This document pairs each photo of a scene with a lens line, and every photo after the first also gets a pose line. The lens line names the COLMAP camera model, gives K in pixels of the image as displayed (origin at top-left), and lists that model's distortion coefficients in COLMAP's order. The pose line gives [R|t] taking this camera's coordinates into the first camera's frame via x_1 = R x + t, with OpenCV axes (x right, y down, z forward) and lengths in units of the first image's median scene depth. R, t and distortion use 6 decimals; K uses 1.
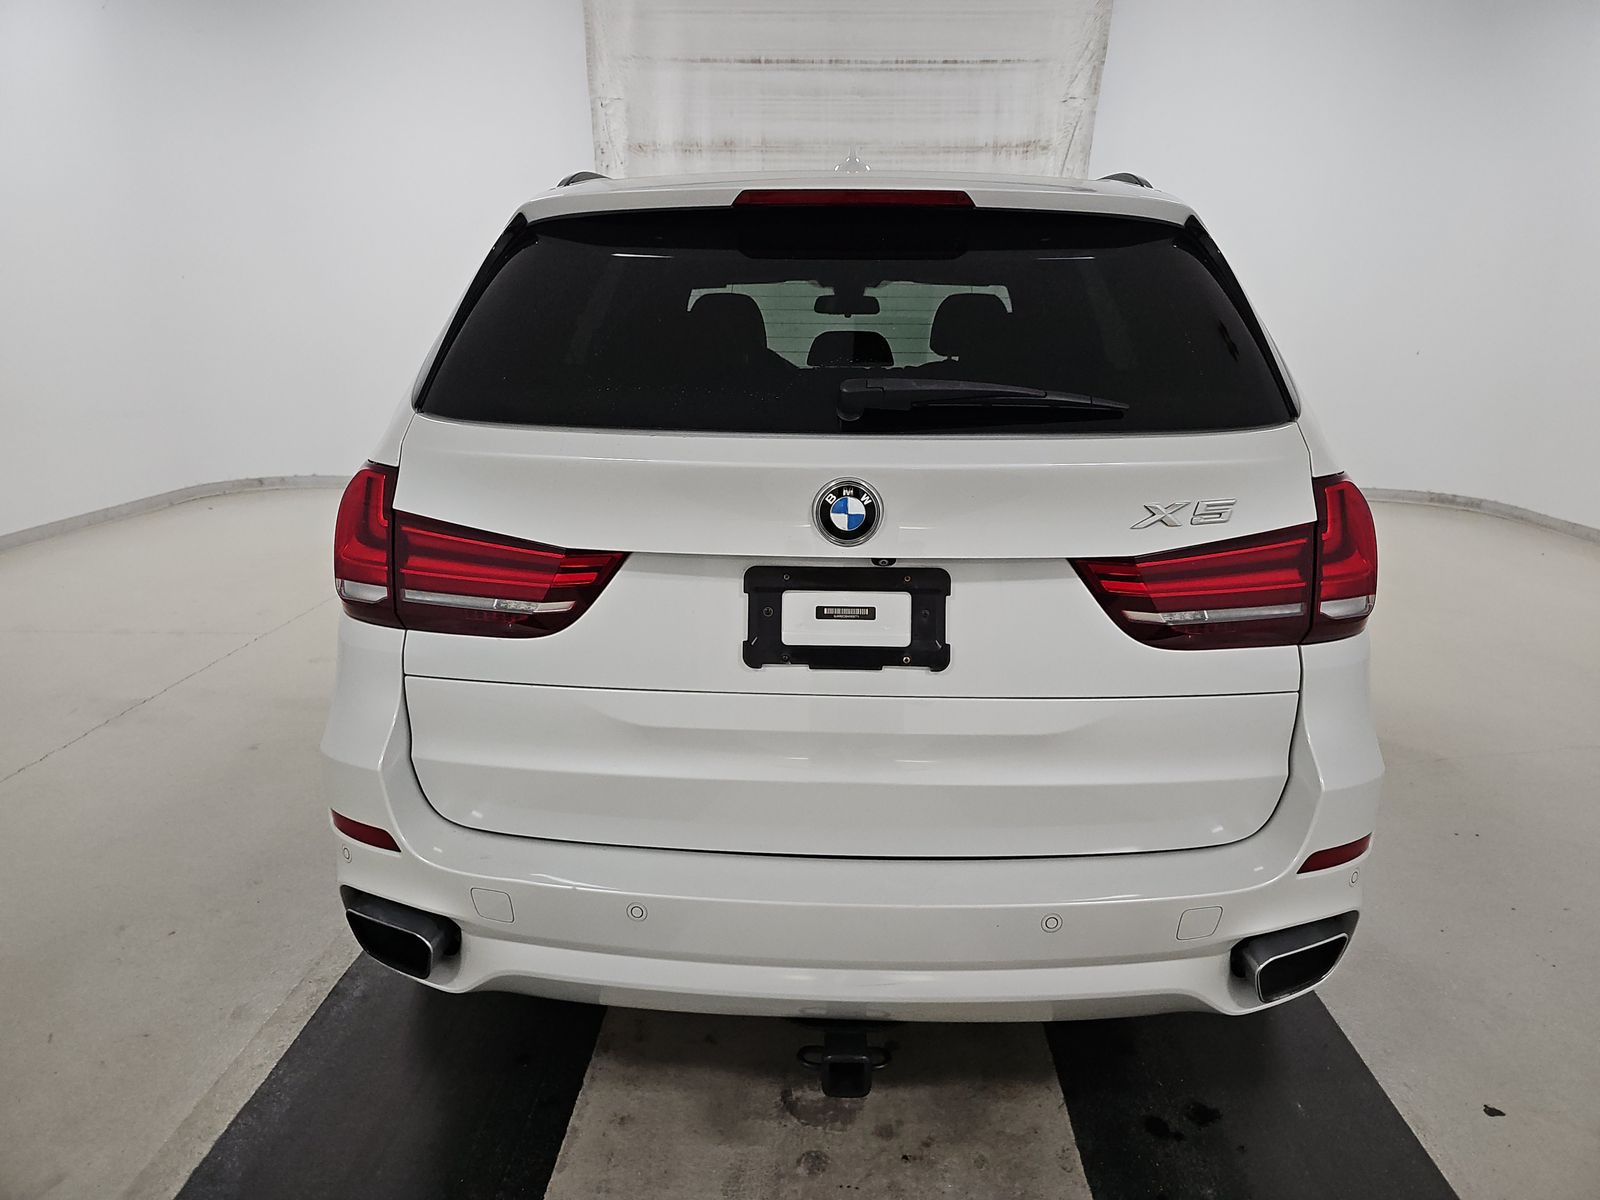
lens RADIAL K [[1053.9, 0, 807.4], [0, 1053.9, 595.5], [0, 0, 1]] dist [0.011236, -0.005023]
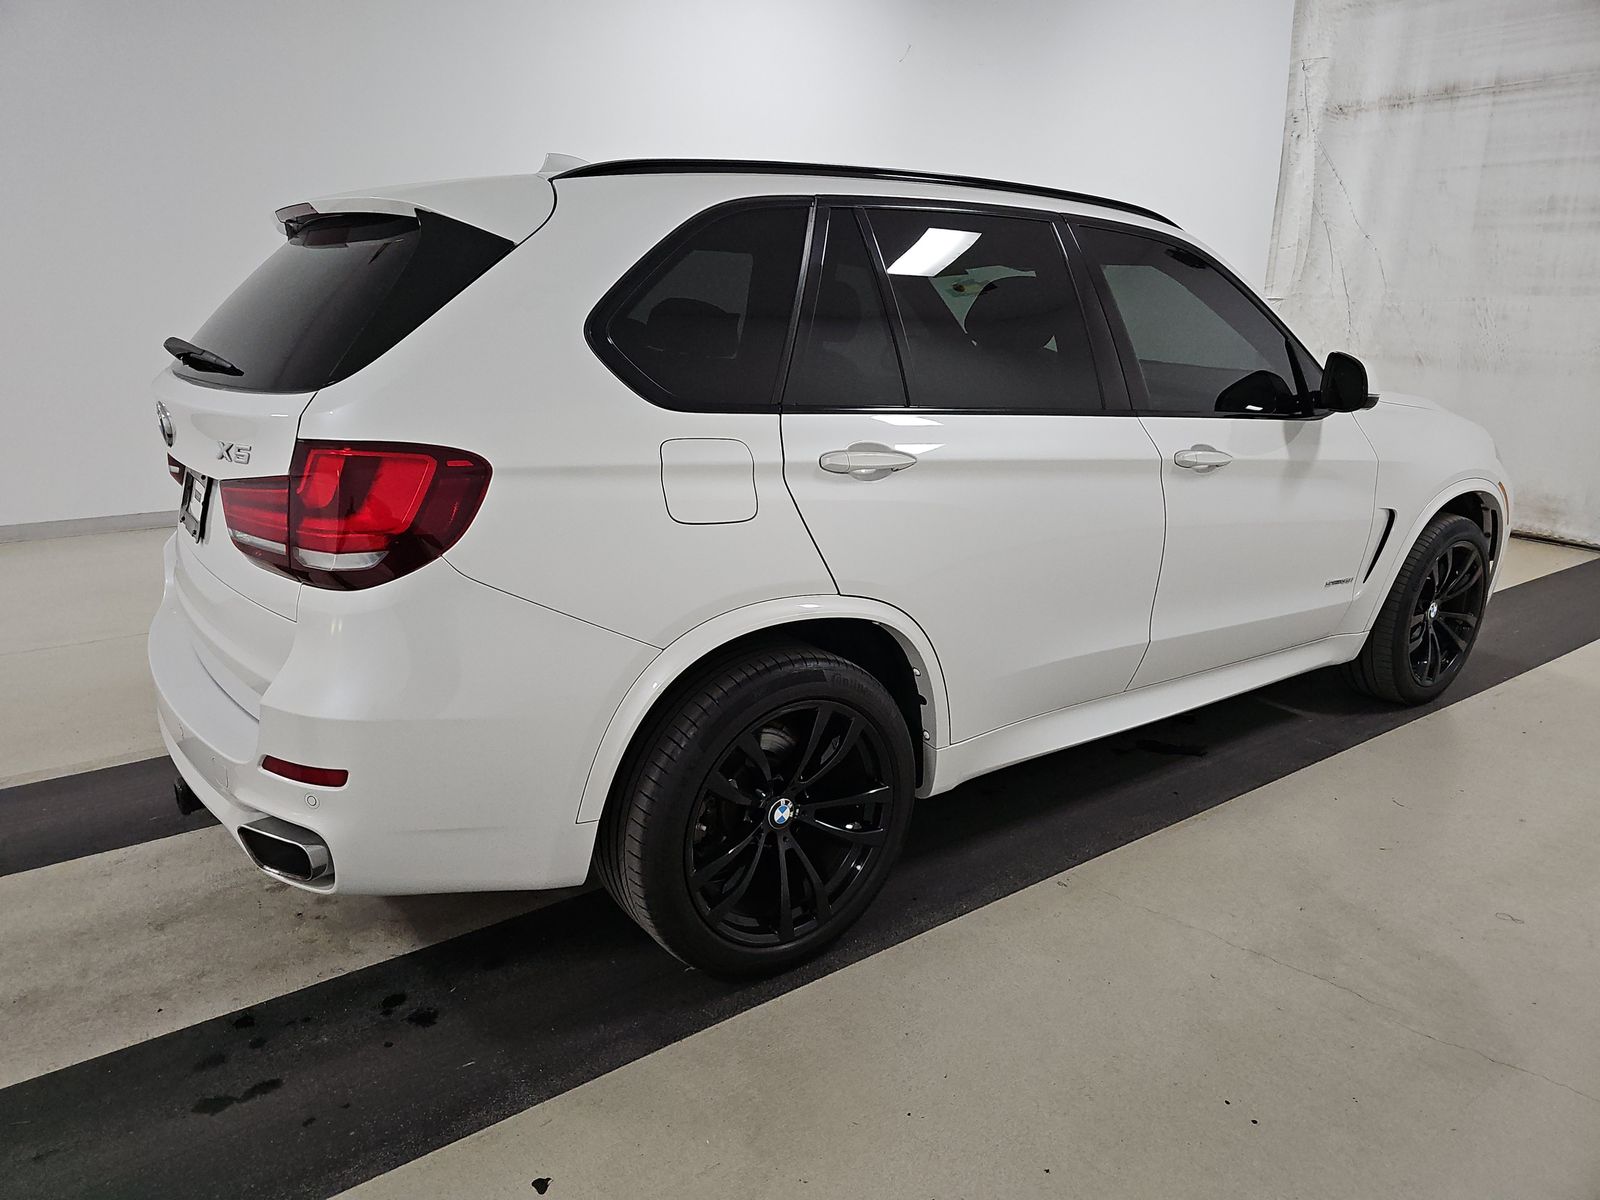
lens RADIAL K [[1053.9, 0, 790.0], [0, 1053.9, 589.9], [0, 0, 1]] dist [0.011236, -0.005023]
pose [[0.608900, 0.210918, -0.764692, 0.326555], [-0.205720, 0.973008, 0.104567, -0.034472], [0.766107, 0.093642, 0.635855, 0.130470]]
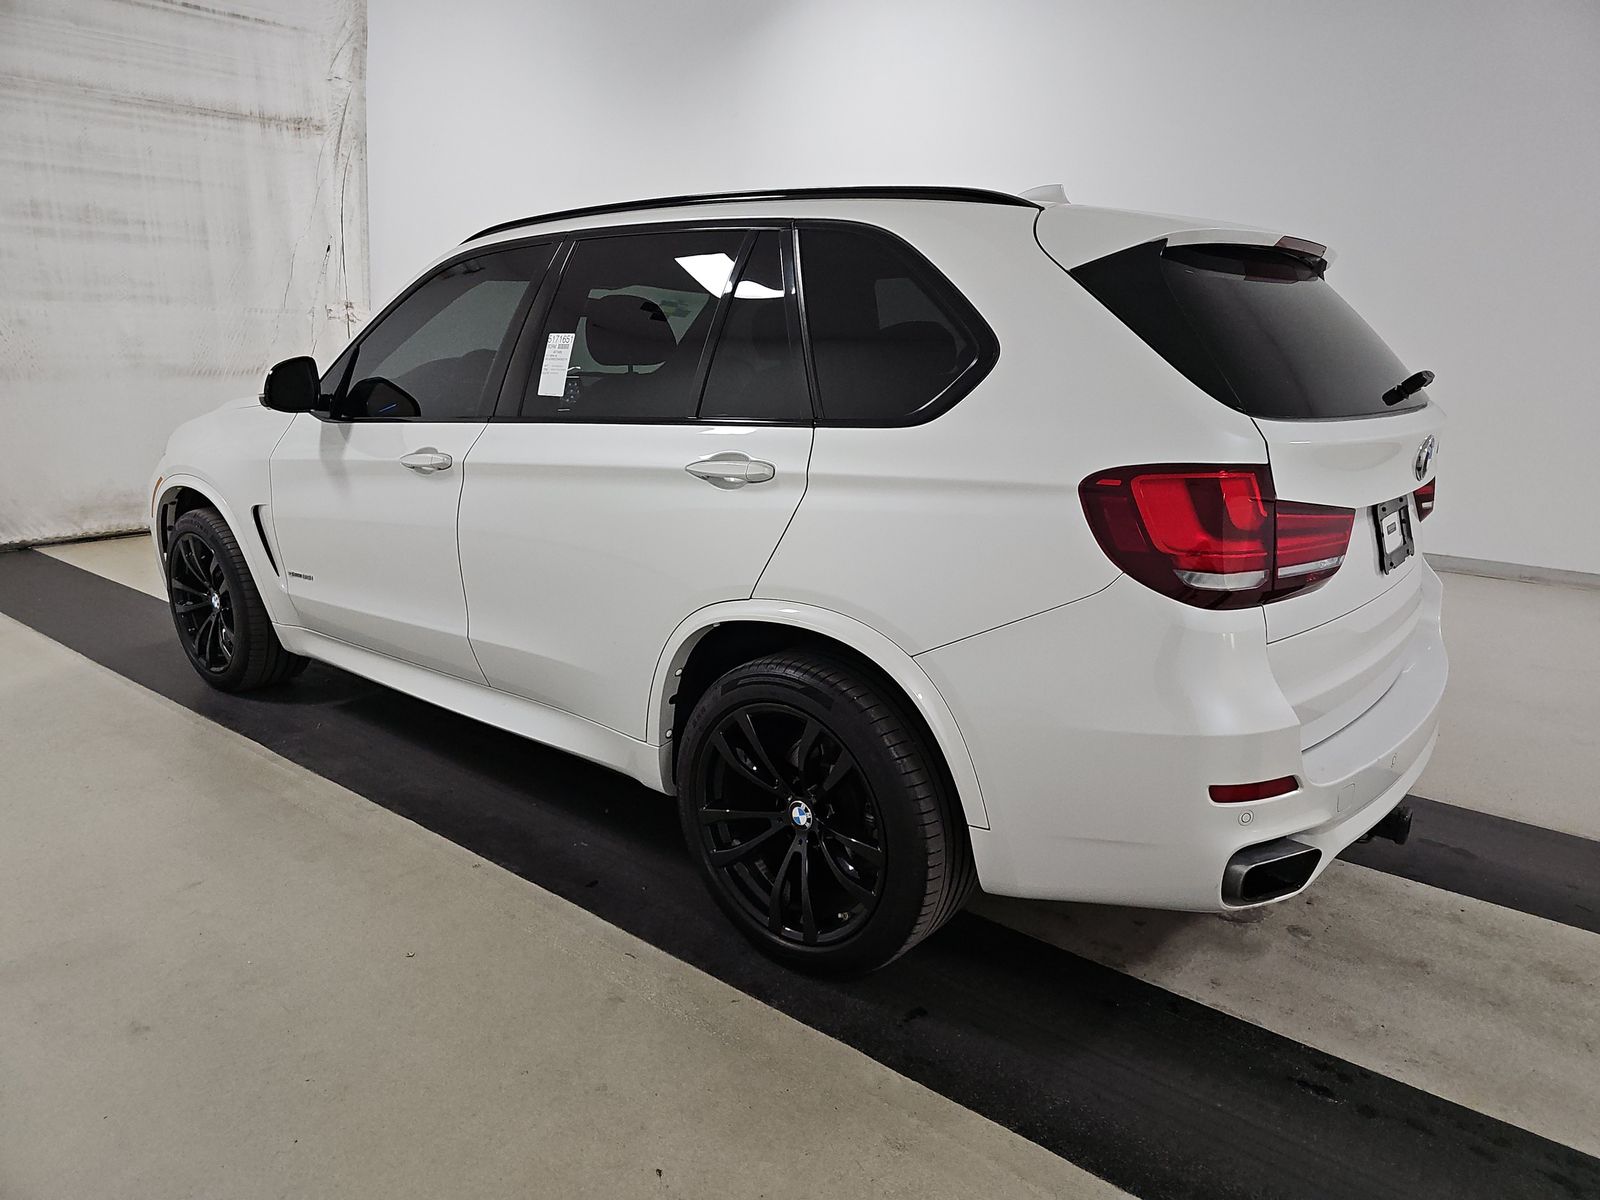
lens RADIAL K [[1053.9, 0, 800.3], [0, 1053.9, 611.3], [0, 0, 1]] dist [0.011236, -0.005023]
pose [[0.604105, -0.203565, 0.770467, -0.314944], [0.188788, 0.975859, 0.109807, -0.036594], [-0.774220, 0.079120, 0.627952, 0.133771]]
